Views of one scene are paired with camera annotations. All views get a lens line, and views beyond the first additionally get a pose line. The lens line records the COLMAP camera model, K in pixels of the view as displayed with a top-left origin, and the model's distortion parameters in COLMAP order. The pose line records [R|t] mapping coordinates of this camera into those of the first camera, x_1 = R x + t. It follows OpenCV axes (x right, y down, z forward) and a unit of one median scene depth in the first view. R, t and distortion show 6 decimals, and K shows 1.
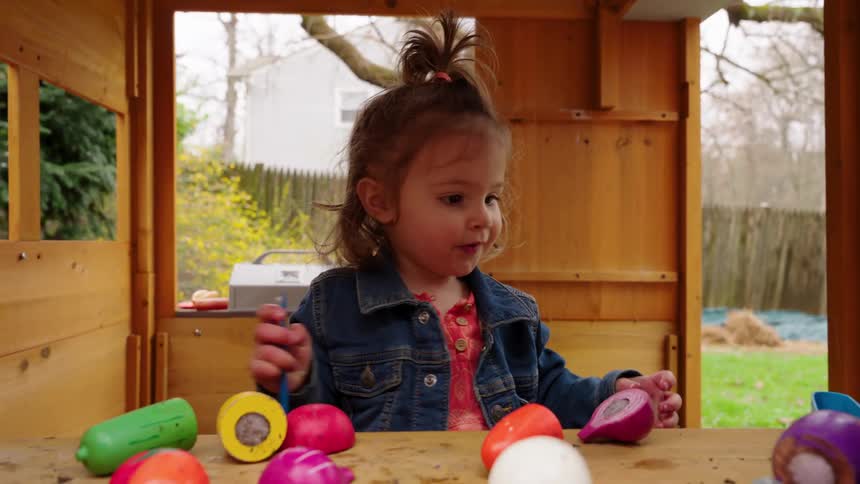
lens RADIAL K [[648.3, 0, 431.0], [0, 648.3, 238.7], [0, 0, 1]] dist [0.009909, -0.013662]
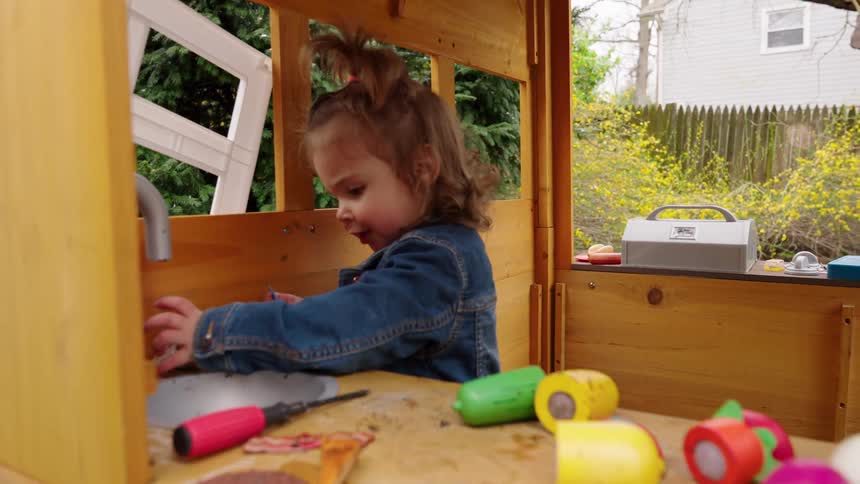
lens RADIAL K [[648.3, 0, 432.7], [0, 648.3, 235.1], [0, 0, 1]] dist [0.009909, -0.013662]
pose [[0.818119, 0.025683, -0.574474, 0.027750], [0.021398, 0.996951, 0.075045, -0.019072], [0.574650, -0.073688, 0.815075, 0.005258]]
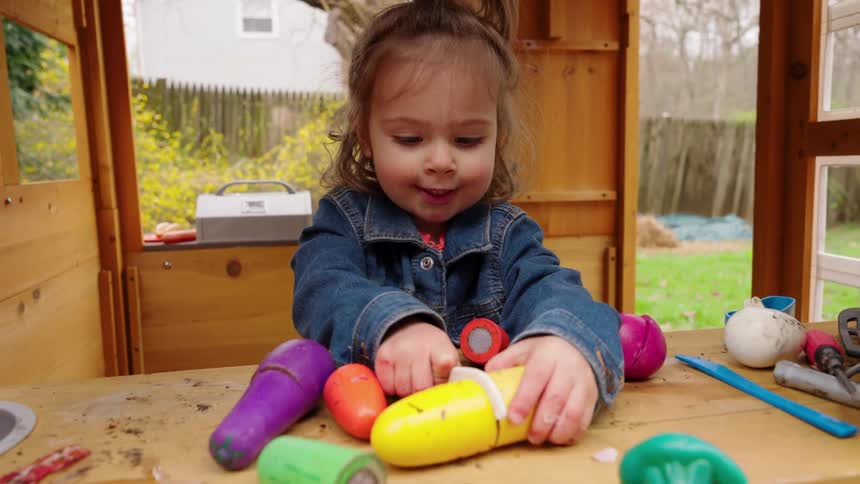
lens RADIAL K [[648.3, 0, 432.9], [0, 648.3, 234.2], [0, 0, 1]] dist [0.009909, -0.013662]
pose [[0.990114, -0.040763, 0.134210, -0.078258], [0.023556, 0.991573, 0.127386, -0.022480], [-0.138272, -0.122966, 0.982731, -0.050660]]
